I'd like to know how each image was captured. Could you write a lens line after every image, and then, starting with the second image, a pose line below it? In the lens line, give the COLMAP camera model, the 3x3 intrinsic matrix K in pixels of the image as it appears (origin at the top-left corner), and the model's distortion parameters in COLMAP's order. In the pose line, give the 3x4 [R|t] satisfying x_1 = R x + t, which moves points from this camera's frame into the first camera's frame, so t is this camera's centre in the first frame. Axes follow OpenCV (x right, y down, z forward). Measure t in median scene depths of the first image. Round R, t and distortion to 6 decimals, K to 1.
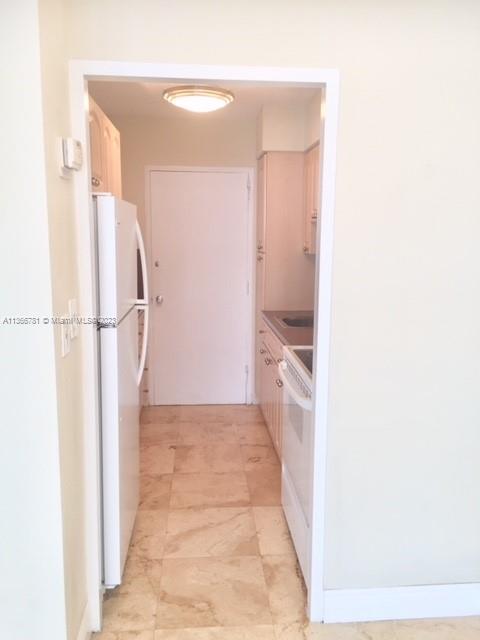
lens RADIAL K [[542.3, 0, 240.0], [0, 542.3, 320.0], [0, 0, 1]] dist [0.081707, -0.103815]
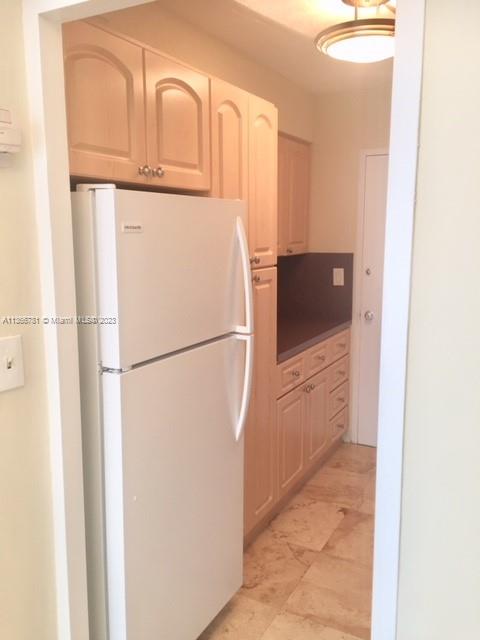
lens RADIAL K [[542.3, 0, 240.0], [0, 542.3, 320.0], [0, 0, 1]] dist [0.081707, -0.103815]
pose [[0.840225, 0.082881, -0.535867, 0.169487], [-0.079659, 0.996394, 0.029206, -0.054459], [0.536355, 0.018148, 0.843797, 0.298033]]
